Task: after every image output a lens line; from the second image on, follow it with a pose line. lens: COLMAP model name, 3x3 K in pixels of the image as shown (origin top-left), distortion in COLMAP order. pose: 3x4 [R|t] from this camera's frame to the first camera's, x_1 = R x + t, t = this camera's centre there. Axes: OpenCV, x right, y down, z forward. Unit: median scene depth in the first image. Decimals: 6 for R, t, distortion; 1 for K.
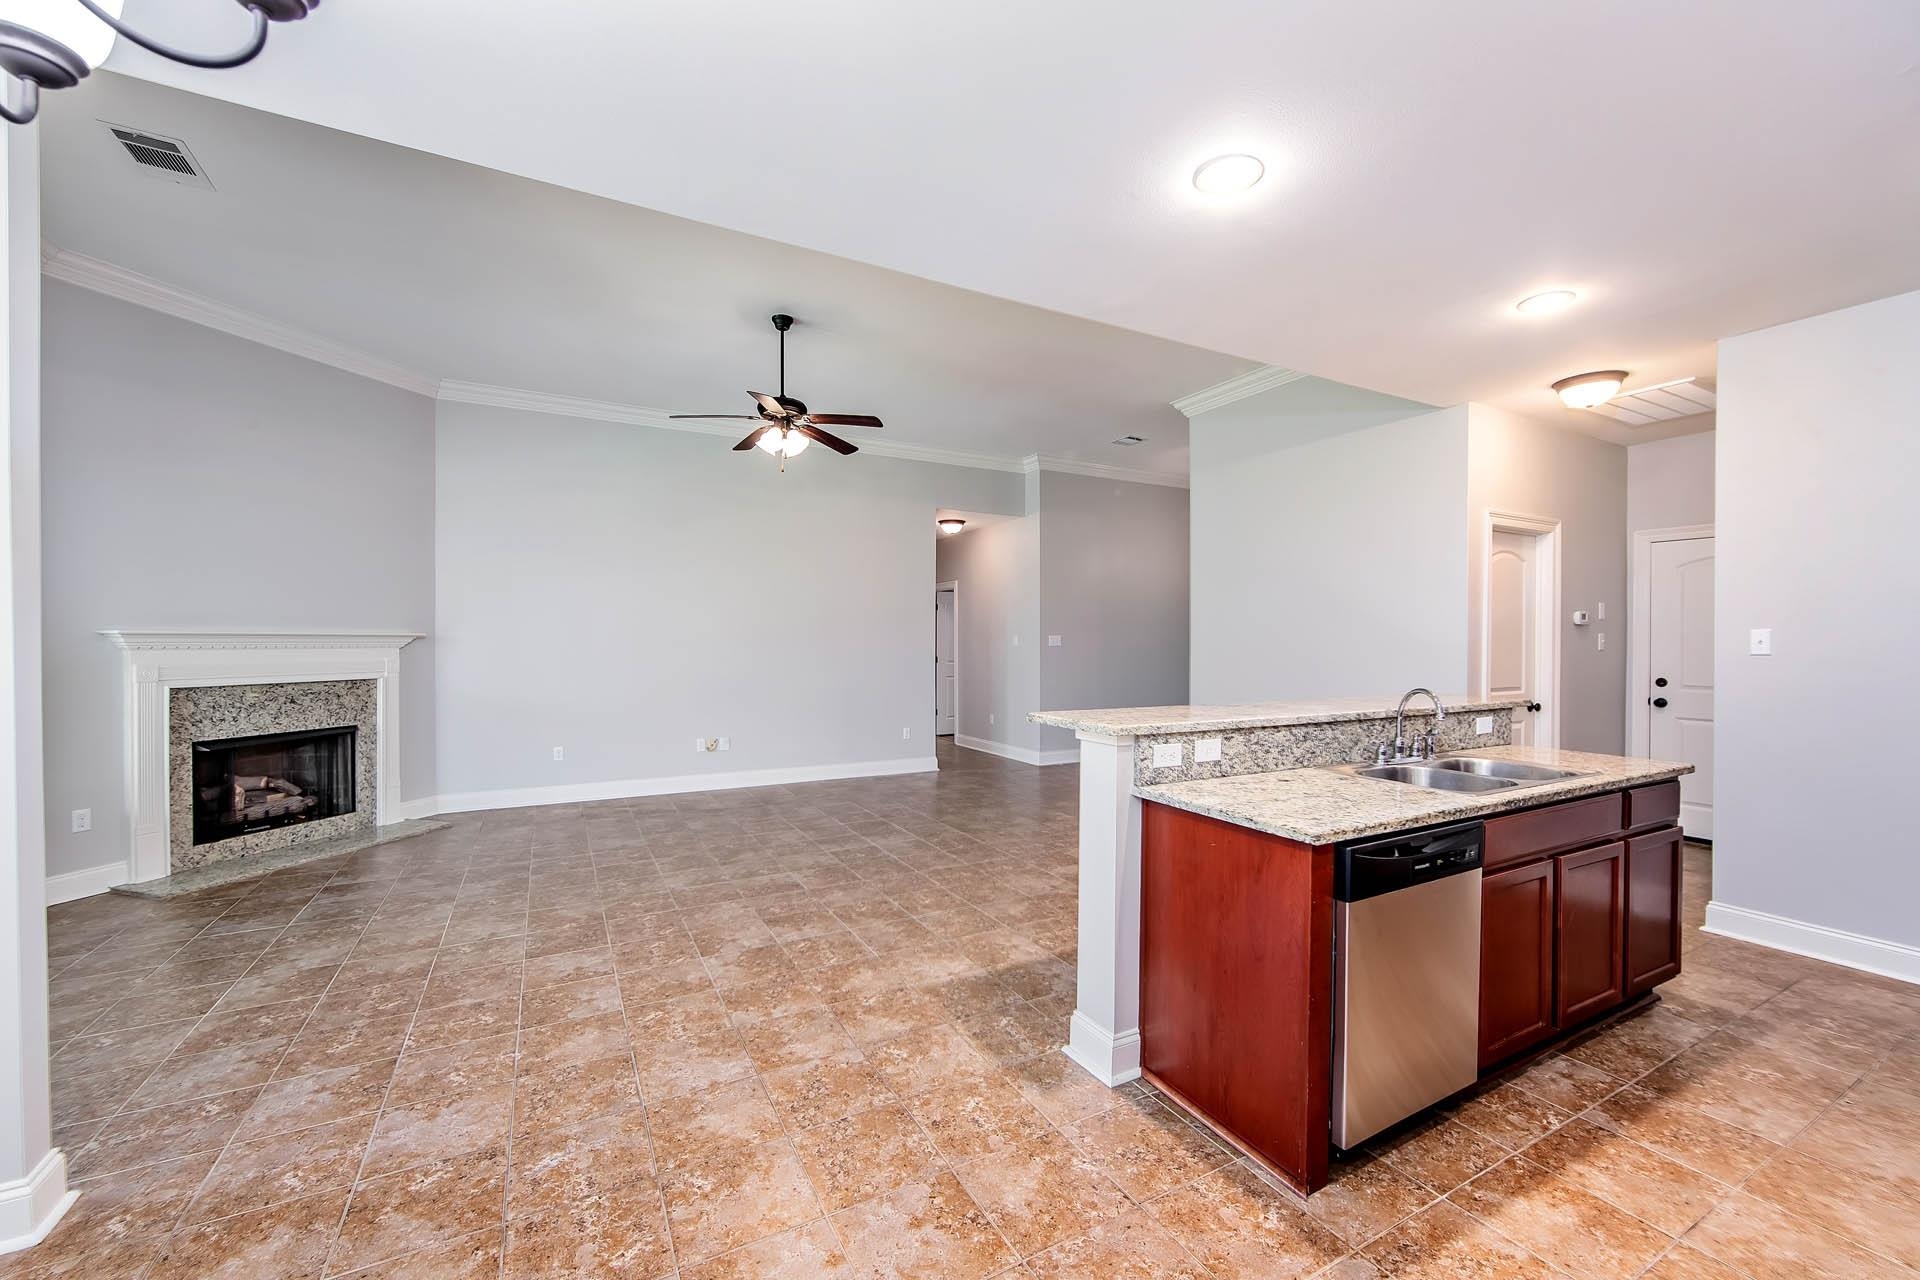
lens RADIAL K [[762.8, 0, 951.1], [0, 762.8, 643.3], [0, 0, 1]] dist [0.000041, -0.000080]
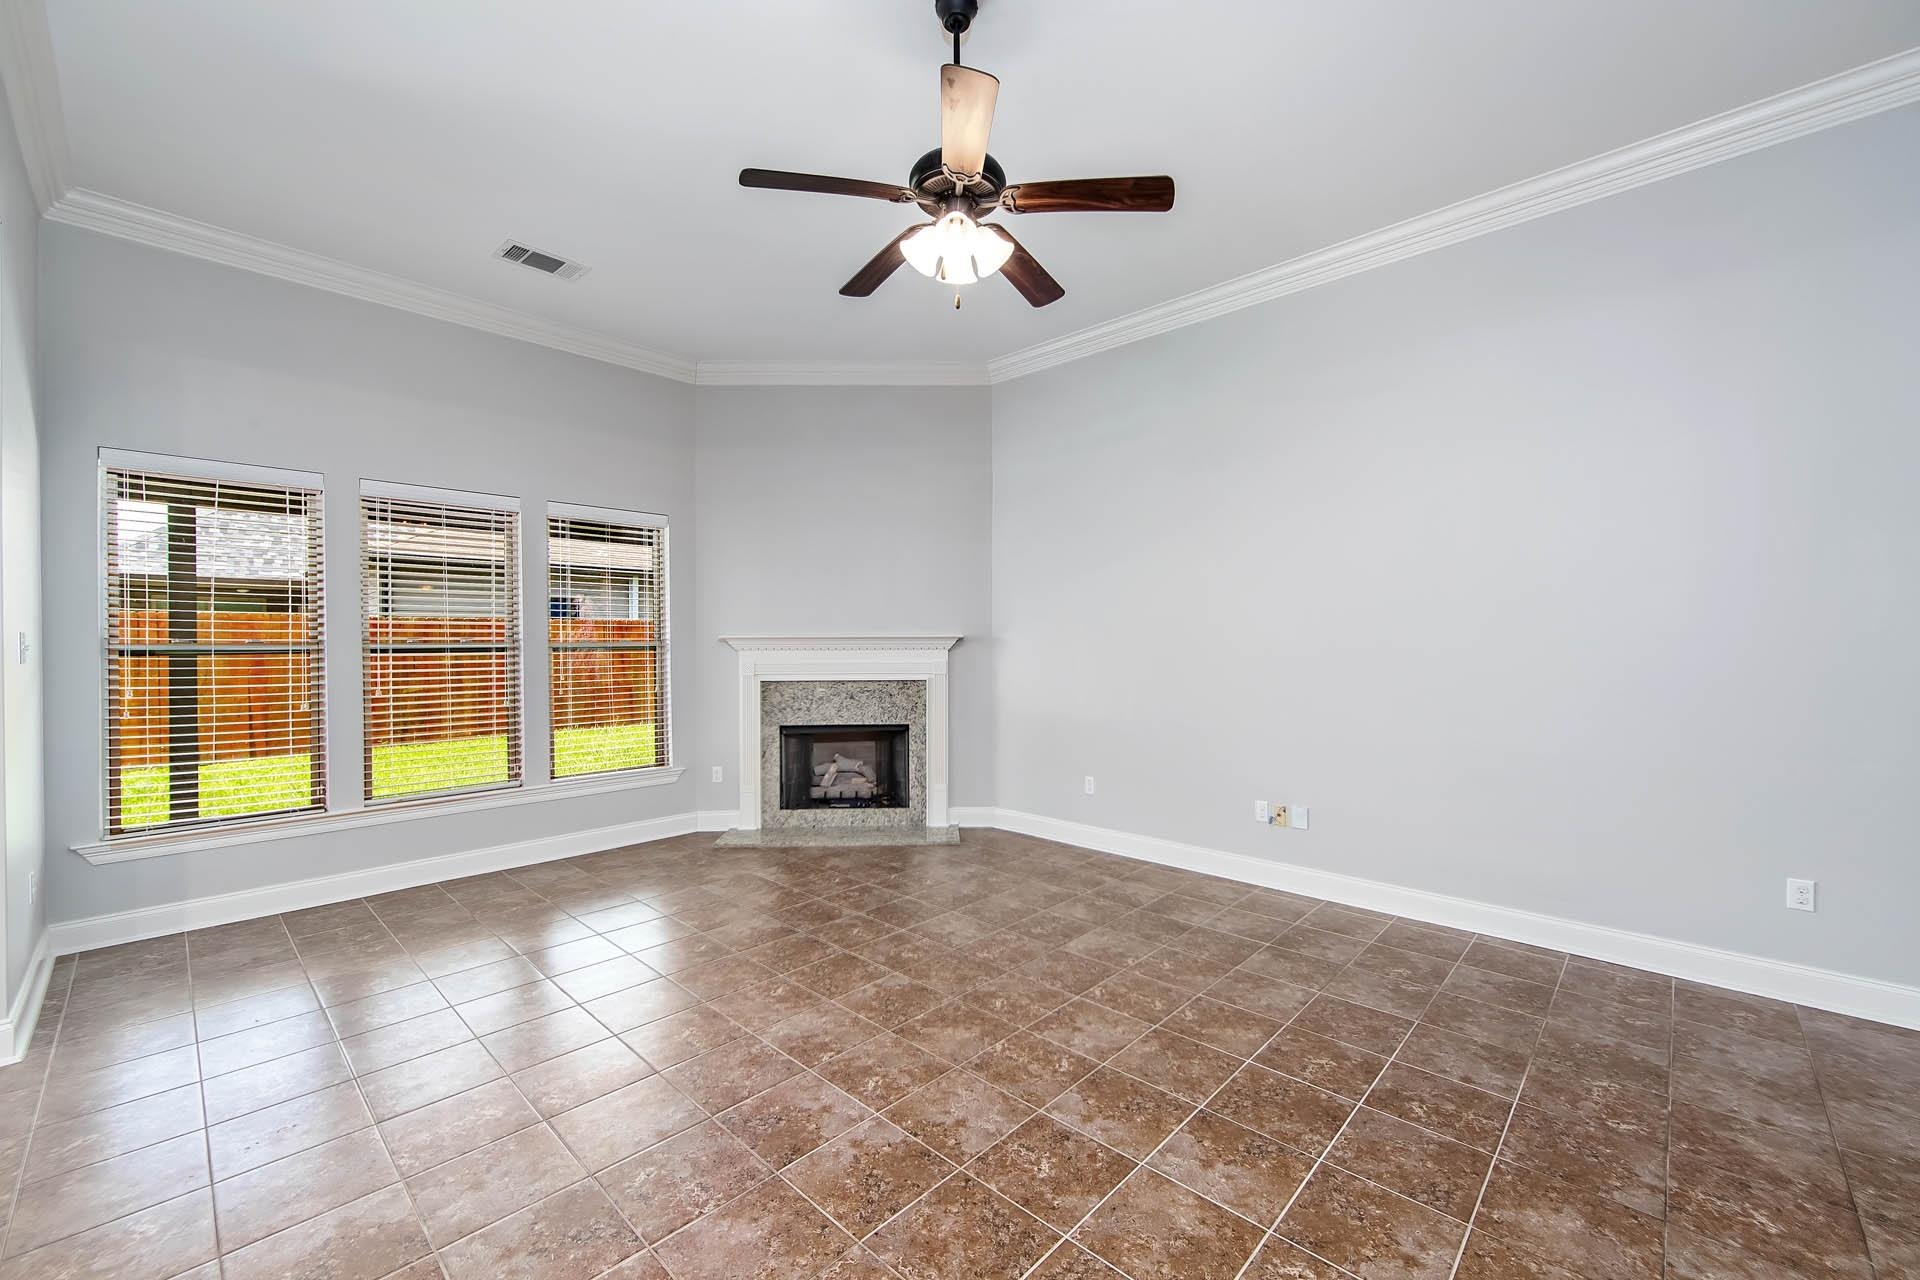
lens RADIAL K [[762.8, 0, 963.9], [0, 762.8, 641.7], [0, 0, 1]] dist [0.000041, -0.000080]
pose [[0.330363, -0.002222, -0.943851, 0.236874], [-0.000467, 0.999997, -0.002518, -0.002248], [0.943854, 0.001273, 0.330361, 0.774267]]
